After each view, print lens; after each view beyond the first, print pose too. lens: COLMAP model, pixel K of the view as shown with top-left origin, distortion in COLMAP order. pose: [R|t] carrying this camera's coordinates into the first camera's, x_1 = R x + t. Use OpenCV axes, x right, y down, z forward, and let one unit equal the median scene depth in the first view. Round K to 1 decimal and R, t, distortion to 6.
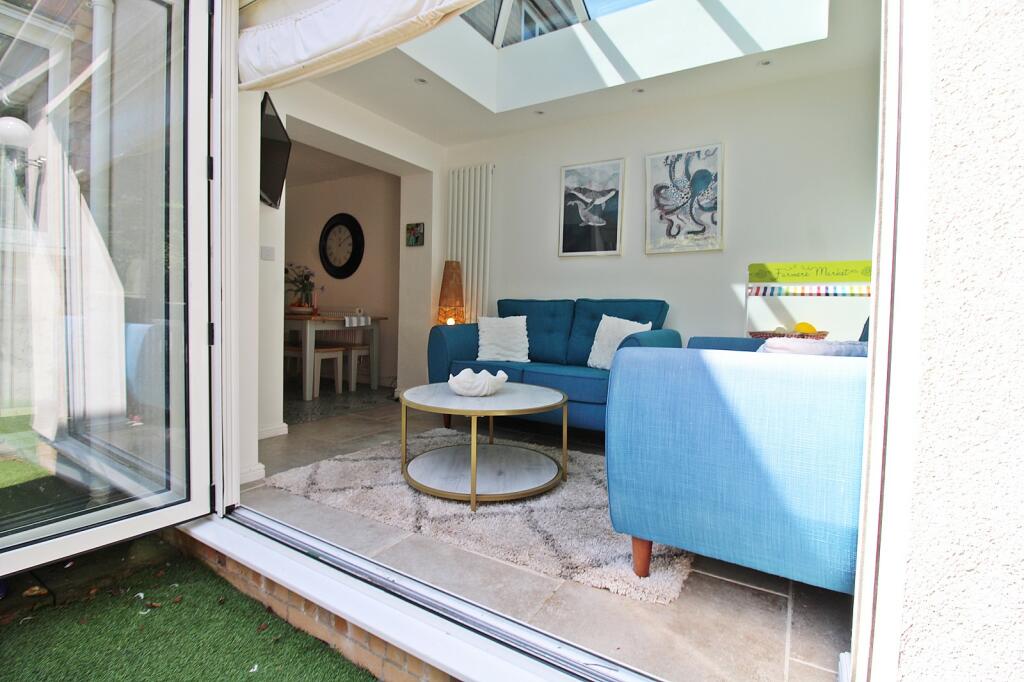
lens RADIAL K [[484.7, 0, 512.0], [0, 484.7, 341.0], [0, 0, 1]] dist [0.000013, -0.000003]
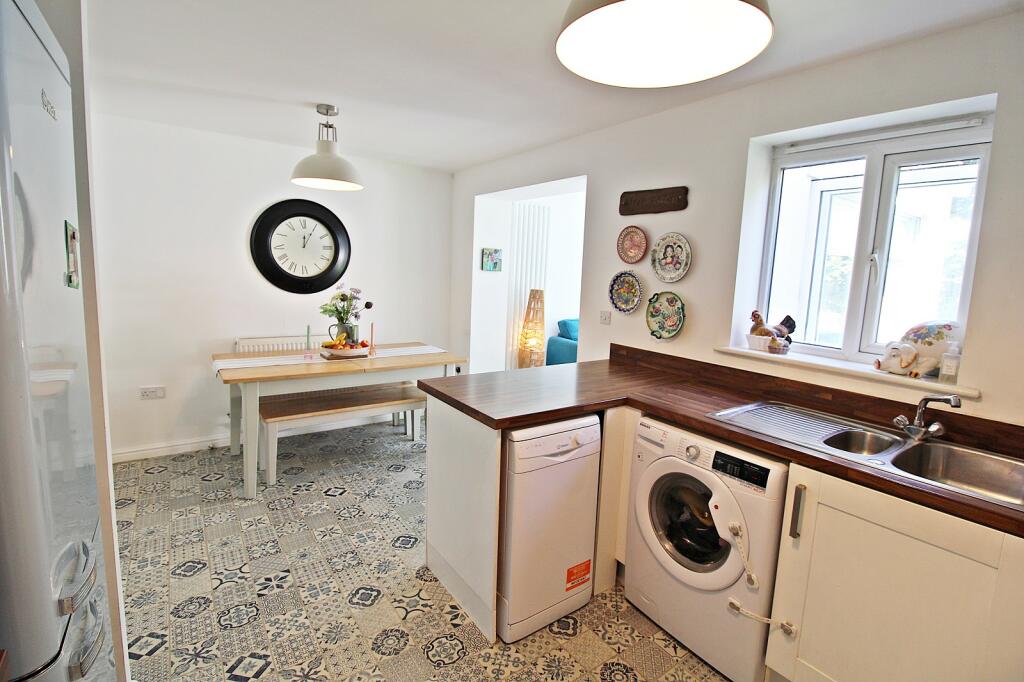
lens RADIAL K [[484.7, 0, 512.0], [0, 484.7, 341.0], [0, 0, 1]] dist [0.000013, -0.000003]
pose [[0.394390, -0.156196, 0.905571, -1.086722], [0.013967, 0.986354, 0.164047, -0.213901], [-0.918837, -0.052050, 0.391190, 0.558901]]
